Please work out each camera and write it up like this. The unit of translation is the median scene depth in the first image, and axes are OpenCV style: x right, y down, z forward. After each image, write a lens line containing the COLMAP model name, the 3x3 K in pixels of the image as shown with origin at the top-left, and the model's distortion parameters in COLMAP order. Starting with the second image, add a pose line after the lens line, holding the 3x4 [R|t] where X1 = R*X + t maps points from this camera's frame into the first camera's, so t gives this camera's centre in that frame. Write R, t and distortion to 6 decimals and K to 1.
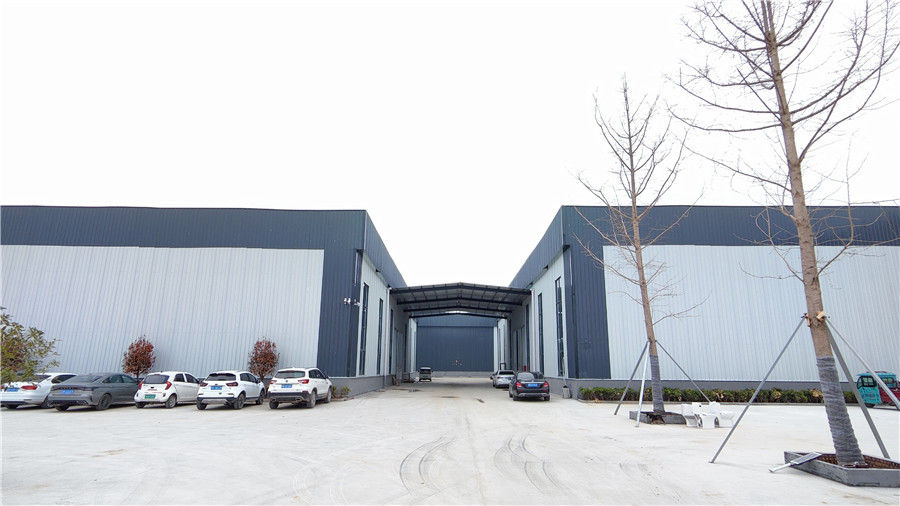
lens RADIAL K [[520.3, 0, 450.0], [0, 520.3, 253.0], [0, 0, 1]] dist [0.000114, 0.000342]
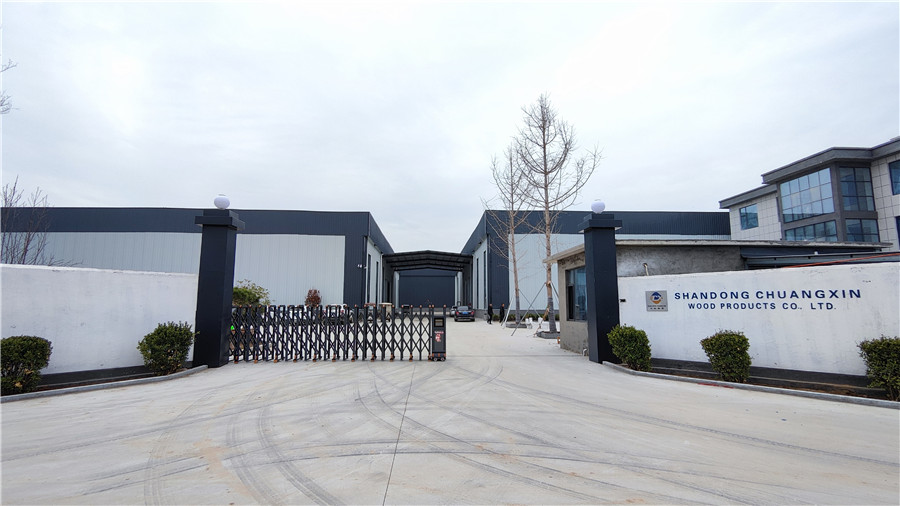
lens RADIAL K [[418.3, 0, 450.0], [0, 418.3, 253.0], [0, 0, 1]] dist [0.000218, 0.000004]
pose [[0.998329, 0.000209, 0.057787, 0.013399], [-0.005467, 0.995850, 0.090840, -0.050917], [-0.057528, -0.091005, 0.994187, -0.253021]]
